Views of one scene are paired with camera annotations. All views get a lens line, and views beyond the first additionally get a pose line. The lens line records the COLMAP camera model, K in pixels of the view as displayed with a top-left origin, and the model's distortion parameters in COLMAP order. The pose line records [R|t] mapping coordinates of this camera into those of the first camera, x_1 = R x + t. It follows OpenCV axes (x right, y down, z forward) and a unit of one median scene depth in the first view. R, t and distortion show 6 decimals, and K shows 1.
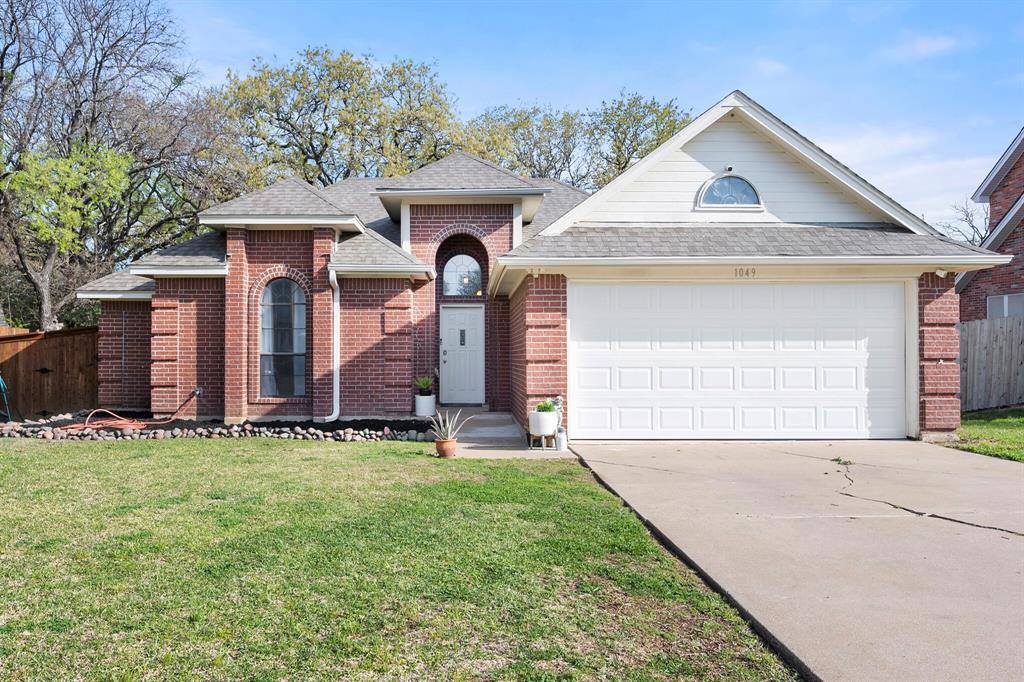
lens RADIAL K [[765.4, 0, 512.0], [0, 765.4, 341.0], [0, 0, 1]] dist [0.002088, -0.001238]
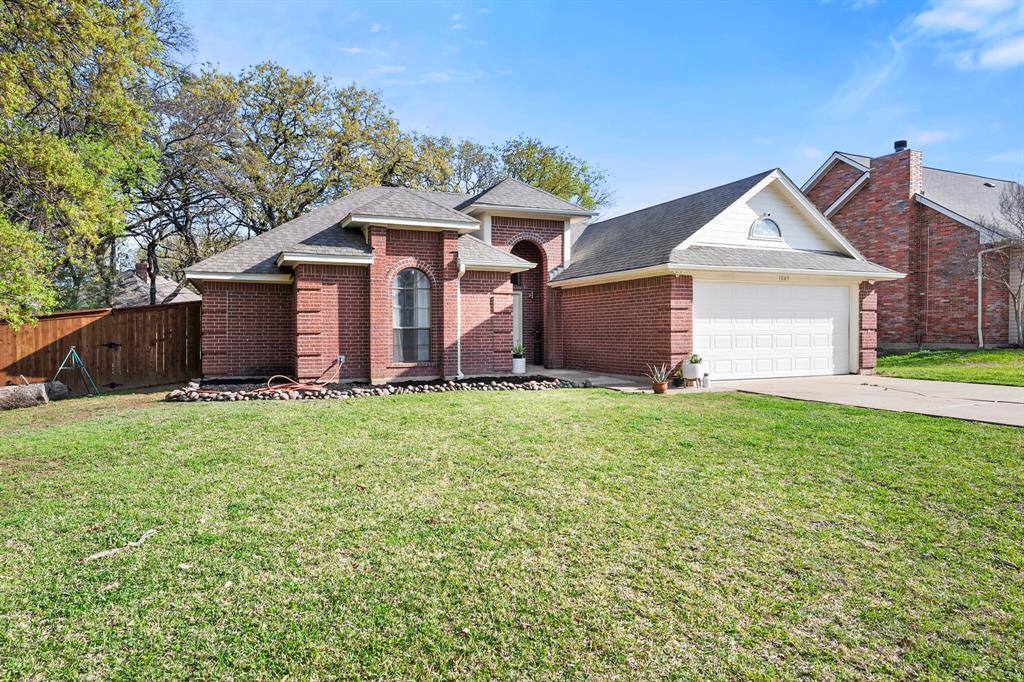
lens RADIAL K [[619.7, 0, 512.0], [0, 619.7, 341.0], [0, 0, 1]] dist [-0.000427, 0.000271]
pose [[0.916460, -0.009644, 0.400009, -0.568544], [-0.003178, 0.999503, 0.031378, 0.005604], [-0.400113, -0.030027, 0.915974, -0.008018]]
